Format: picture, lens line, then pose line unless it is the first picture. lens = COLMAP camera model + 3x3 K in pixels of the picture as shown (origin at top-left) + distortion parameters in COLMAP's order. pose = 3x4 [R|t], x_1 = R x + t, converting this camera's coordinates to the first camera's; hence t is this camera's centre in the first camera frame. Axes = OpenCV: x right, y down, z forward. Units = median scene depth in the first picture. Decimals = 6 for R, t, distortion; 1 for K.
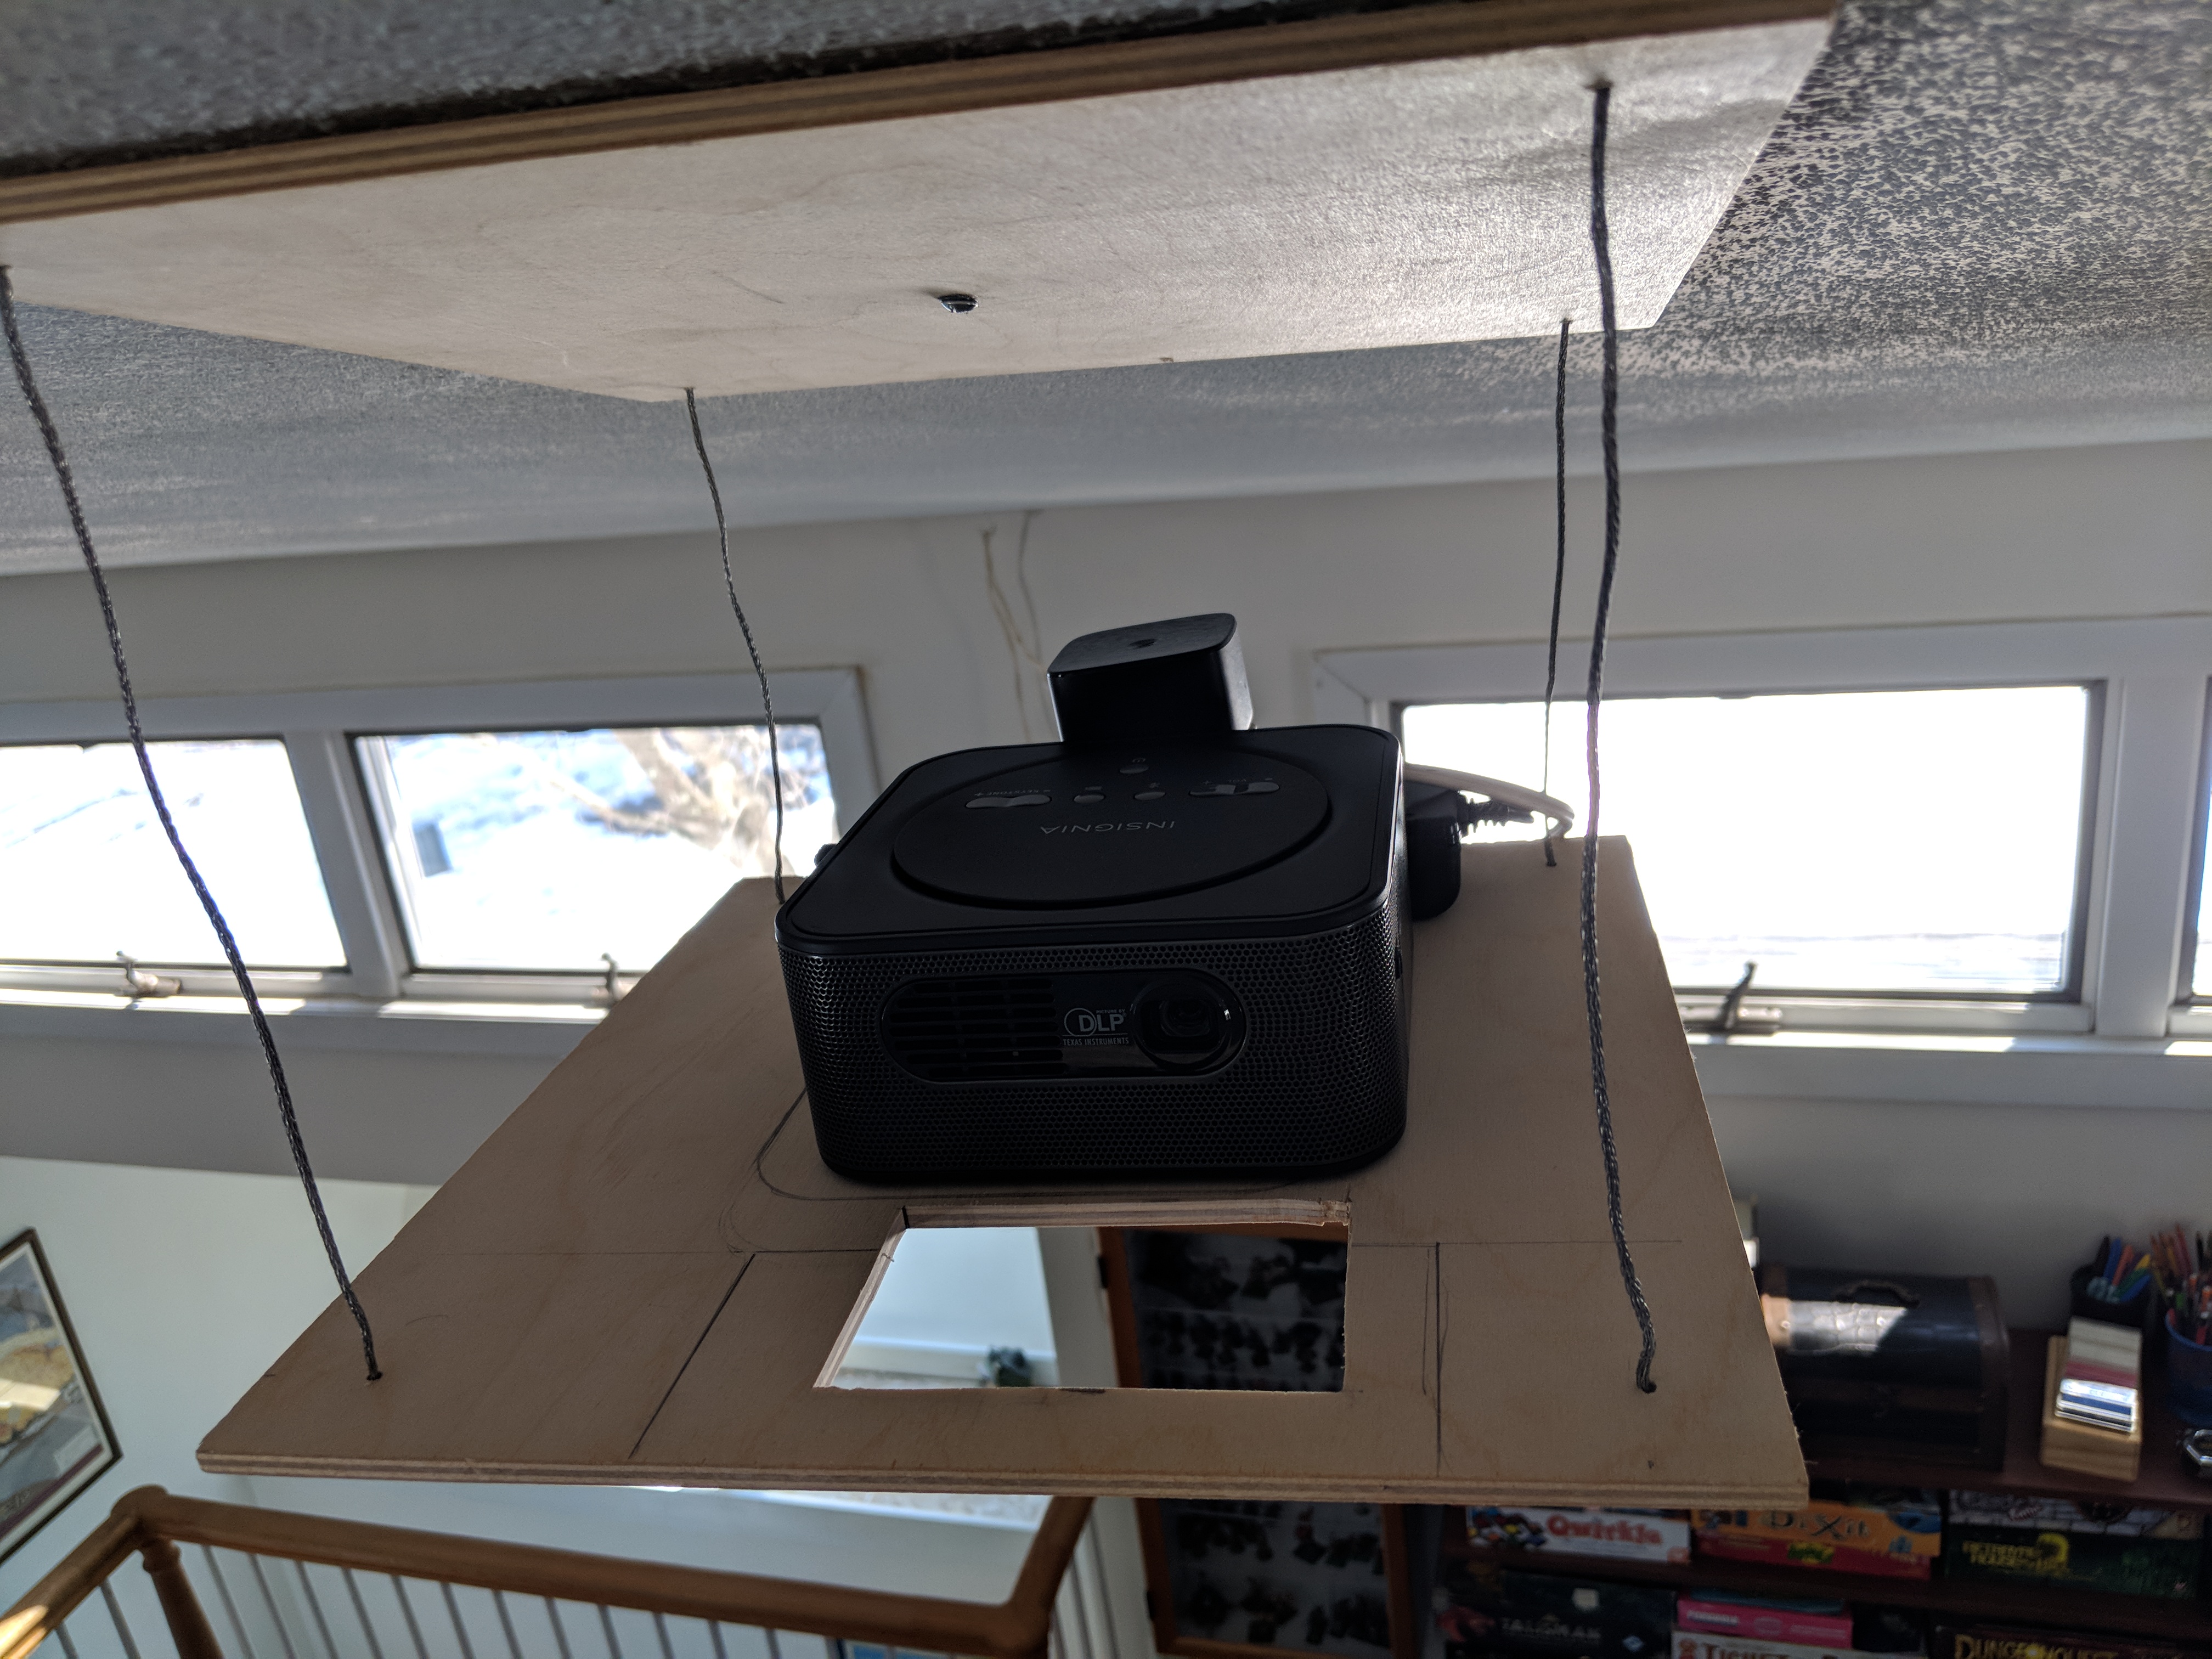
lens RADIAL K [[1790.2, 0, 1106.0], [0, 1790.2, 829.5], [0, 0, 1]] dist [-0.051447, -0.002656]
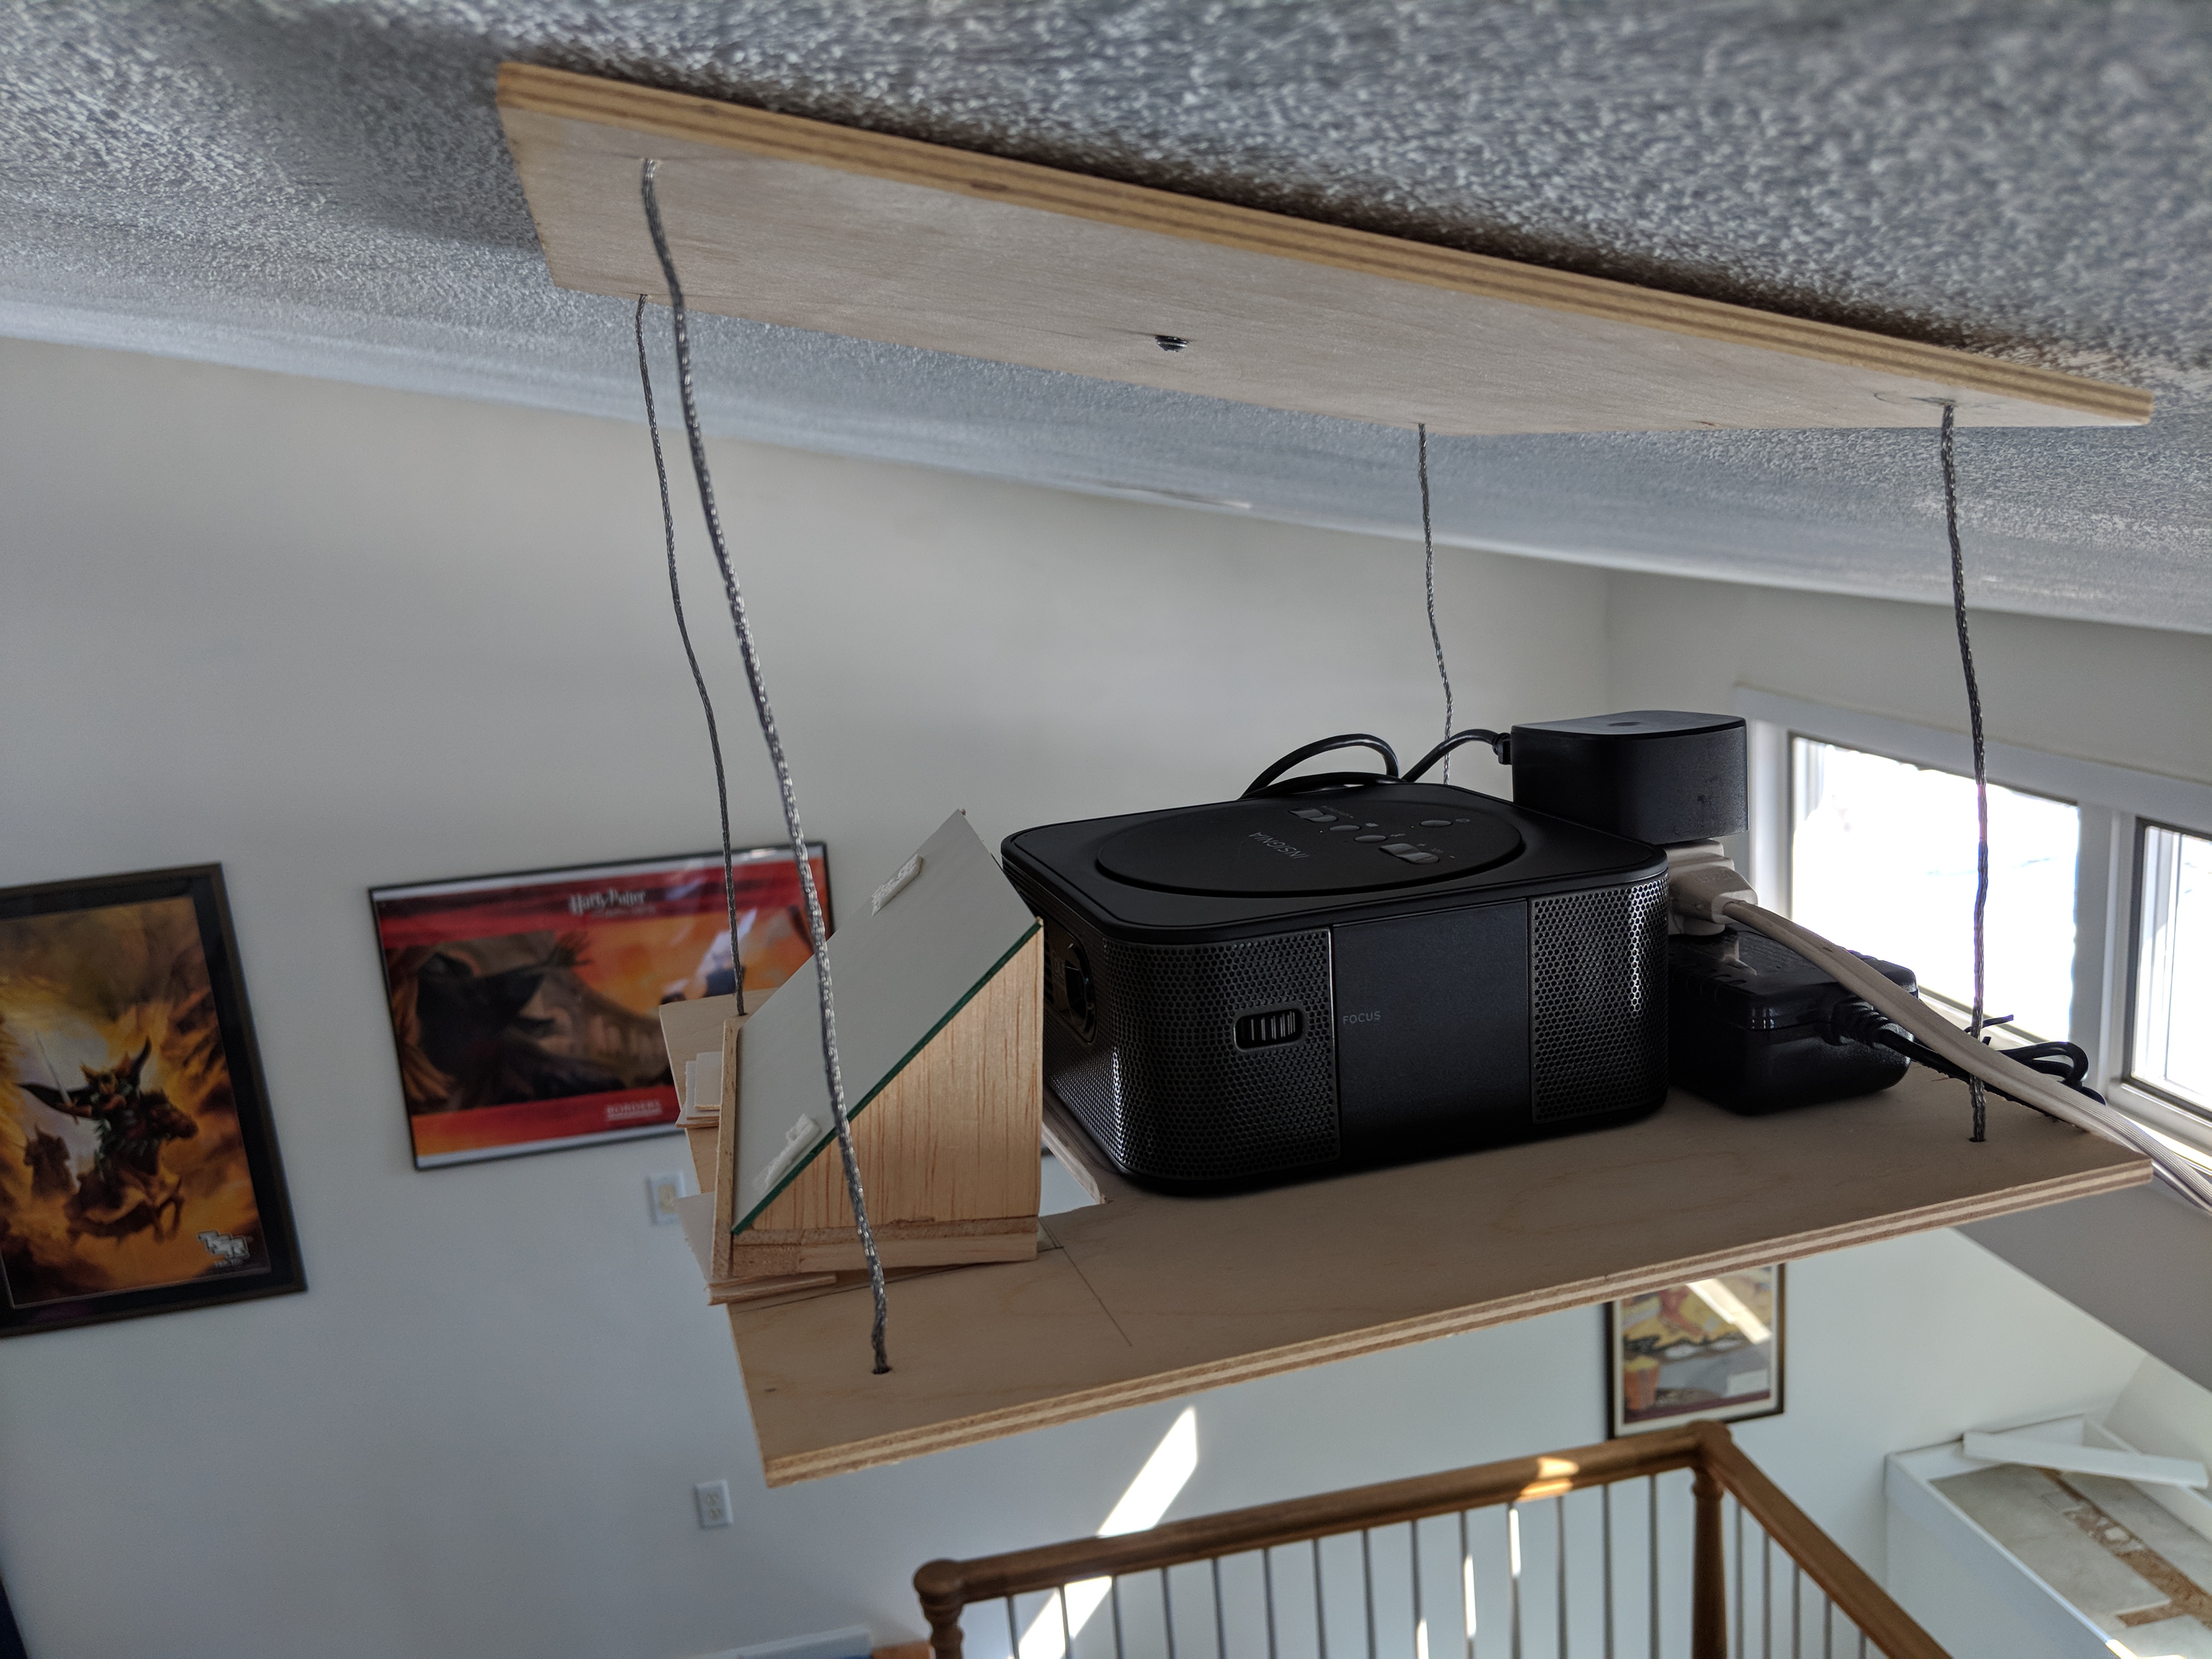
lens RADIAL K [[1759.8, 0, 1106.0], [0, 1759.8, 829.5], [0, 0, 1]] dist [-0.006582, -0.010128]
pose [[0.455109, 0.263539, -0.850543, 0.530545], [-0.289849, 0.947021, 0.138339, -0.078104], [0.841940, 0.183570, 0.507385, 0.242822]]
